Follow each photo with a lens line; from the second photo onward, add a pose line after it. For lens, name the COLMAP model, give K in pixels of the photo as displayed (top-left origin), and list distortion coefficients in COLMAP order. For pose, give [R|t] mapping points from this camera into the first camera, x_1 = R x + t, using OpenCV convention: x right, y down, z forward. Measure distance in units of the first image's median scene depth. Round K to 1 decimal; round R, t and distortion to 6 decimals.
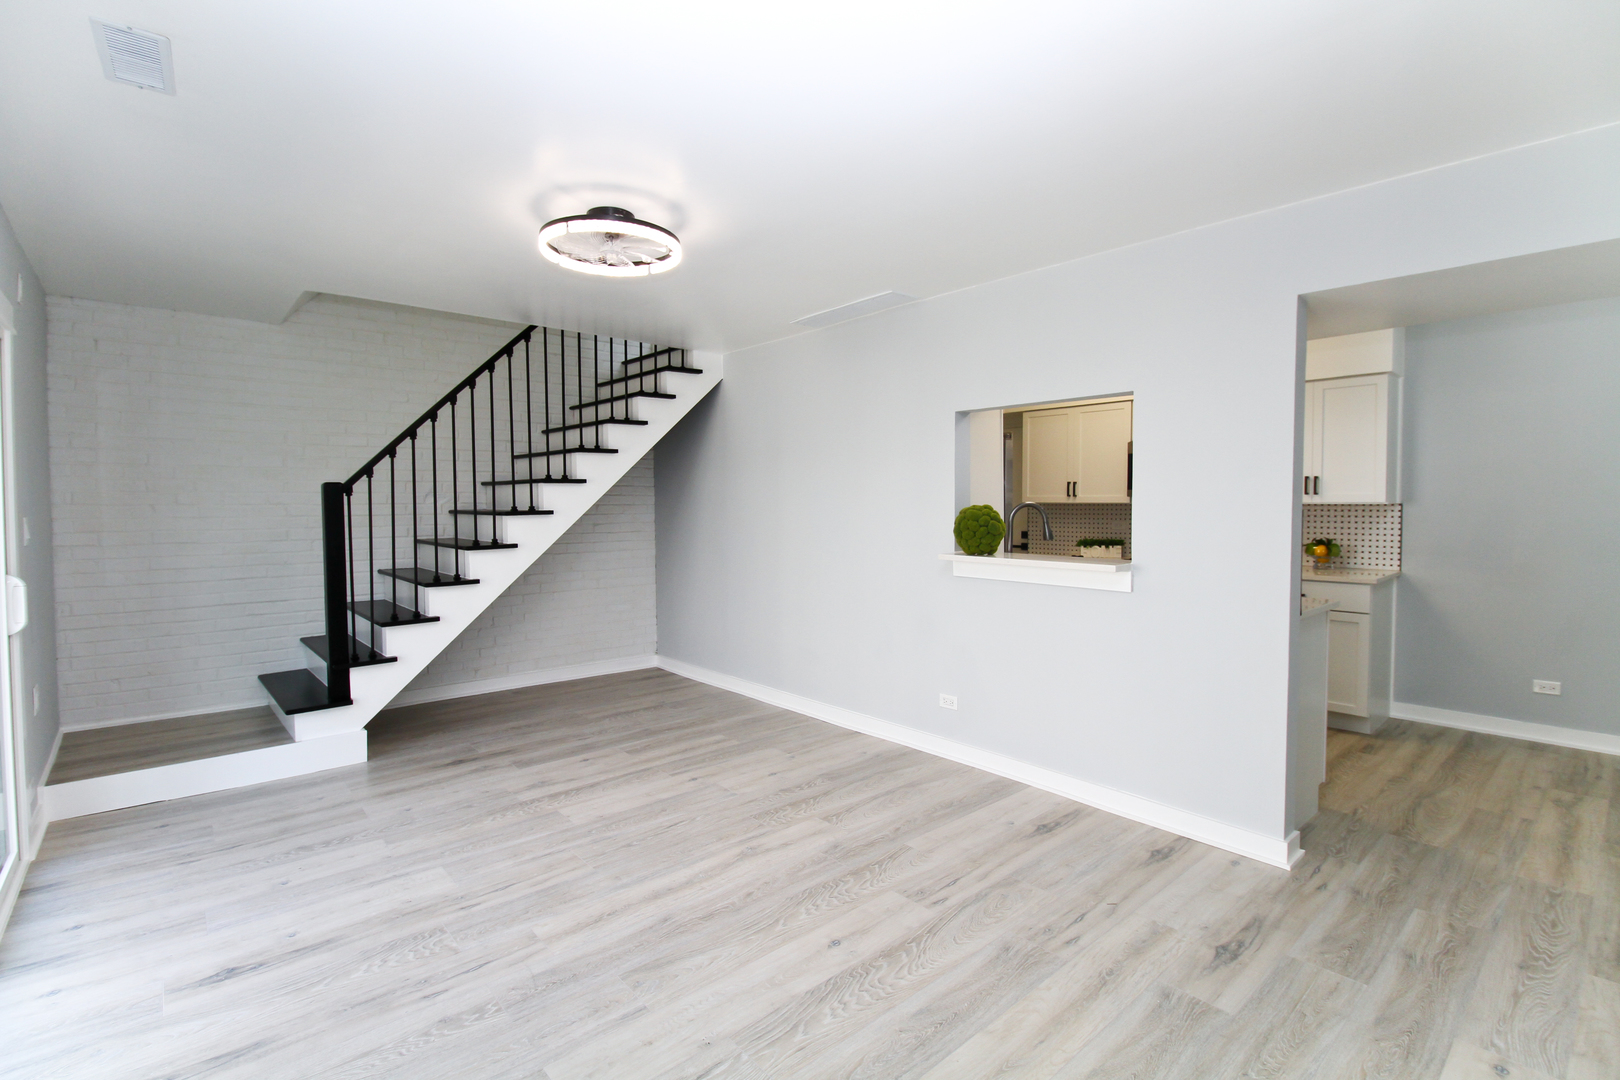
lens RADIAL K [[744.5, 0, 810.3], [0, 744.5, 530.5], [0, 0, 1]] dist [-0.001519, -0.011099]
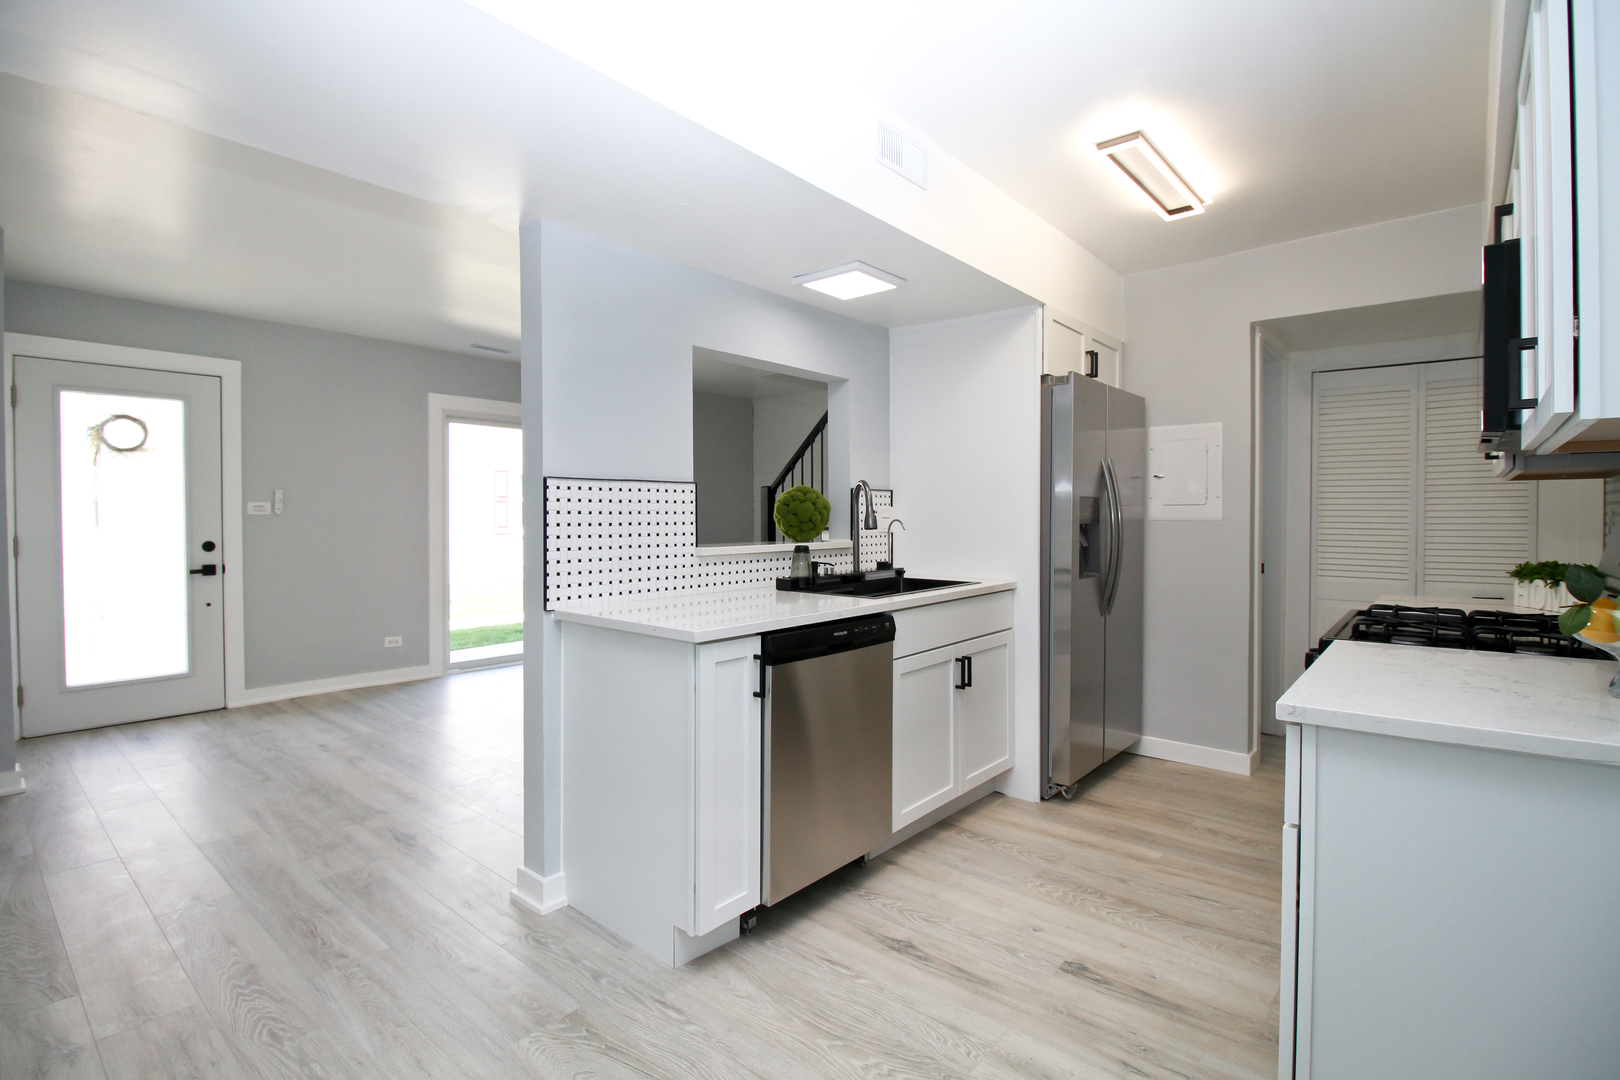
lens RADIAL K [[768.0, 0, 810.1], [0, 768.0, 529.9], [0, 0, 1]] dist [0.000728, -0.013491]
pose [[0.143689, 0.021139, -0.989397, 1.356723], [-0.037969, 0.999153, 0.015833, 0.003979], [0.988894, 0.035291, 0.144370, 1.035637]]
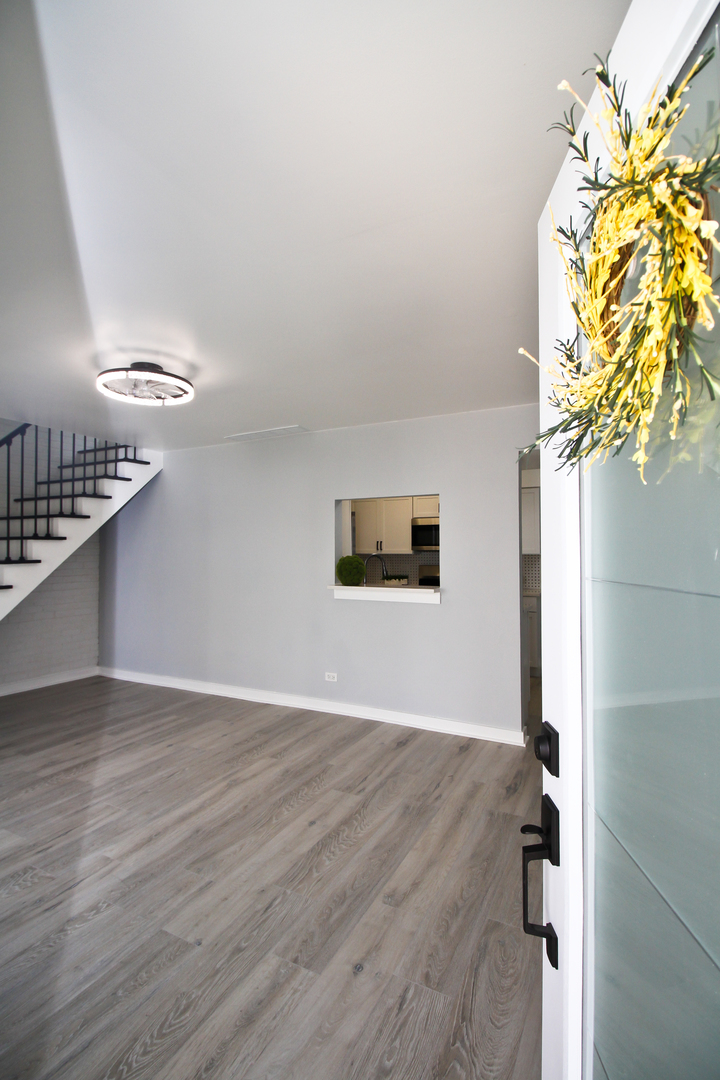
lens RADIAL K [[512.0, 0, 352.3], [0, 512.0, 538.9], [0, 0, 1]] dist [0.000728, -0.013491]
pose [[0.934512, 0.009122, 0.355815, -0.211764], [0.013479, 0.998047, -0.060988, -0.001671], [-0.355676, 0.061790, 0.932564, -0.091404]]
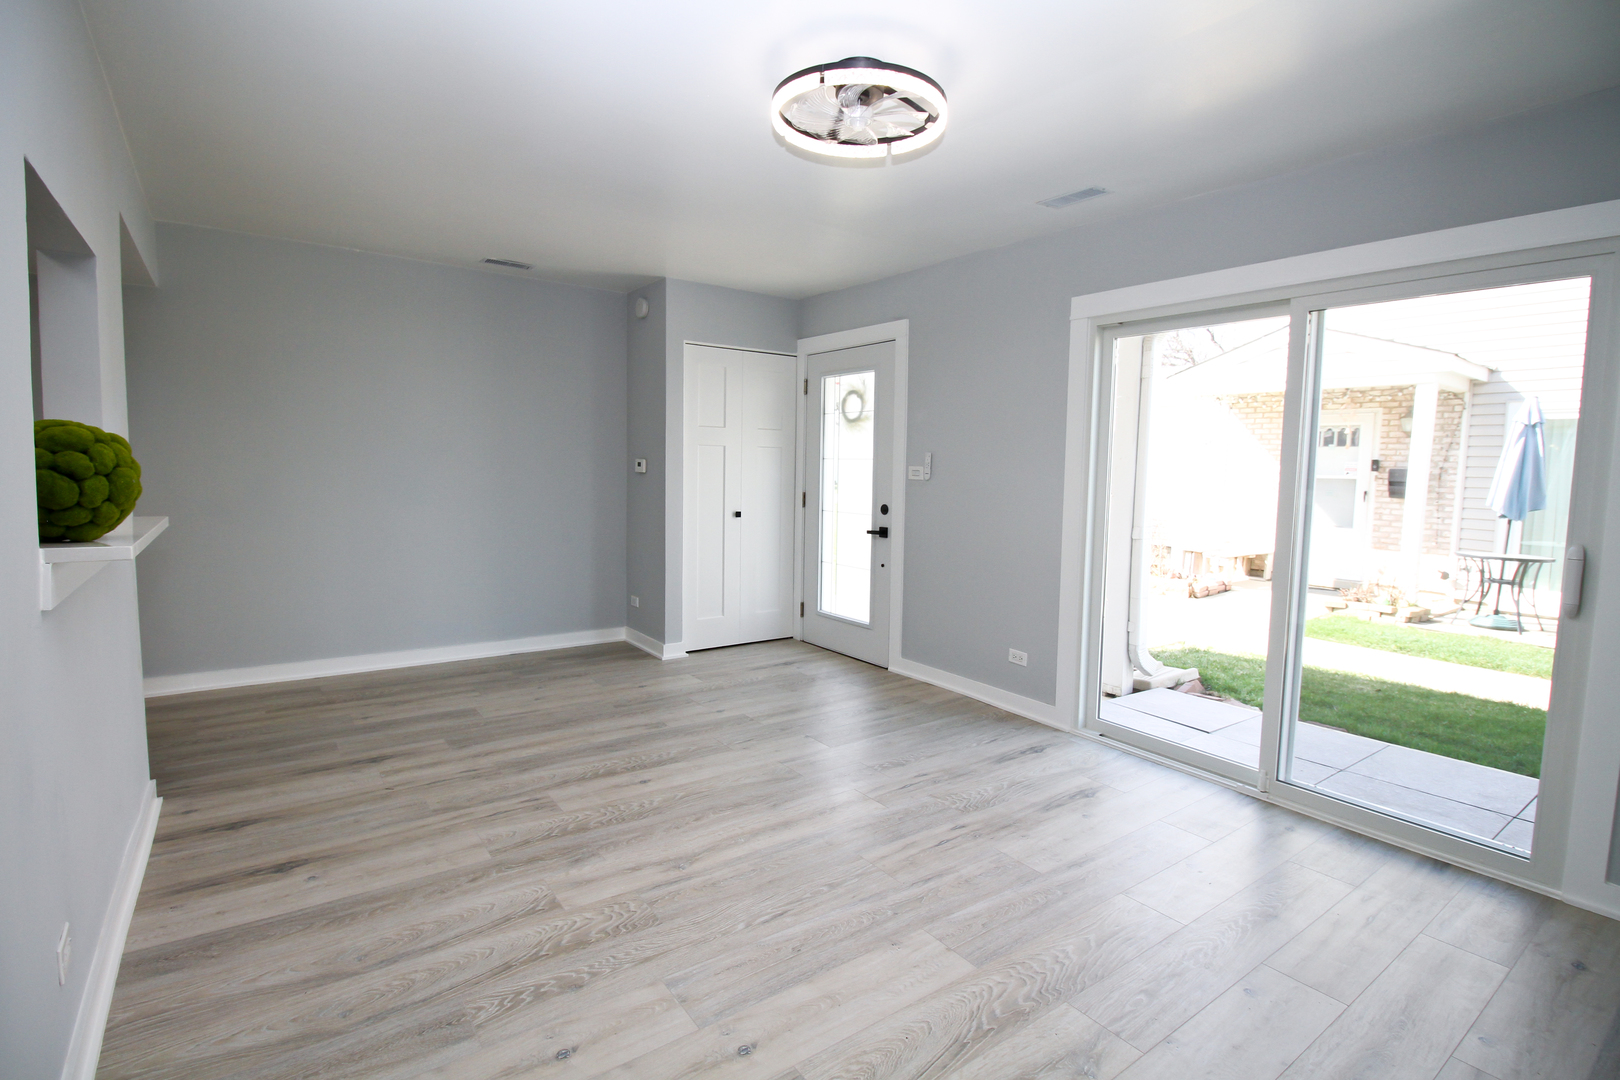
lens RADIAL K [[768.0, 0, 810.1], [0, 768.0, 529.9], [0, 0, 1]] dist [0.000728, -0.013491]
pose [[-0.995945, -0.027645, 0.085610, -0.261578], [-0.017186, 0.992555, 0.120580, -0.038007], [-0.088306, 0.118619, -0.989005, 1.634796]]
